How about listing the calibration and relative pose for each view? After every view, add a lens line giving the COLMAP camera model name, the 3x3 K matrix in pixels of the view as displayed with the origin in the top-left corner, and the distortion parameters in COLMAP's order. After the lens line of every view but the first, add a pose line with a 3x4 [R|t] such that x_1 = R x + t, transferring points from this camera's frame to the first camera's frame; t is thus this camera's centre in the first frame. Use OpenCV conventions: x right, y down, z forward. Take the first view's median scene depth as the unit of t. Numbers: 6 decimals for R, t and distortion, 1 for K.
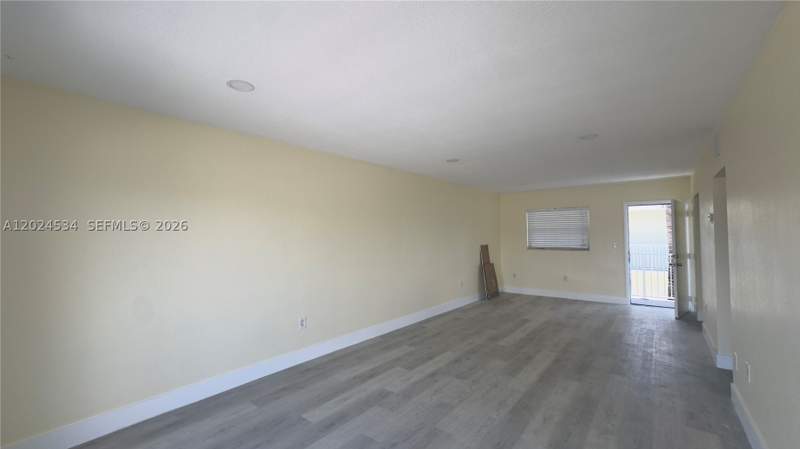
lens RADIAL K [[320.1, 0, 405.6], [0, 320.1, 223.8], [0, 0, 1]] dist [-0.002020, 0.000437]
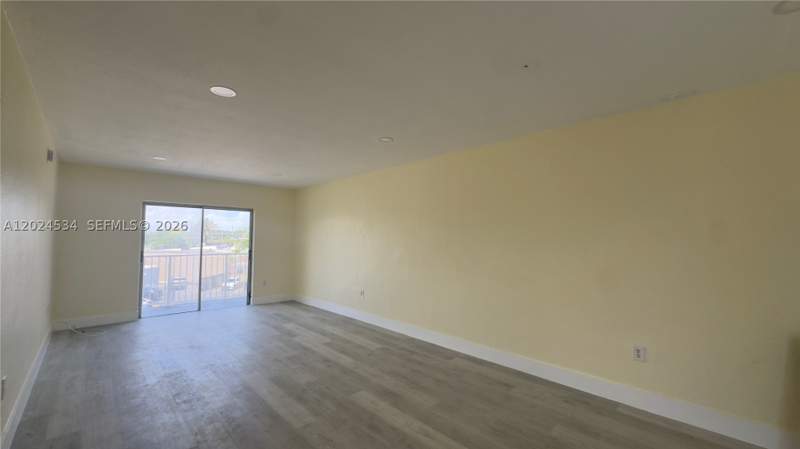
lens RADIAL K [[320.1, 0, 405.7], [0, 320.1, 227.7], [0, 0, 1]] dist [-0.002020, 0.000437]
pose [[-0.128093, -0.018948, -0.991581, 1.080972], [0.046806, 0.998588, -0.025129, 0.036417], [0.990657, -0.049631, -0.127025, 1.312300]]
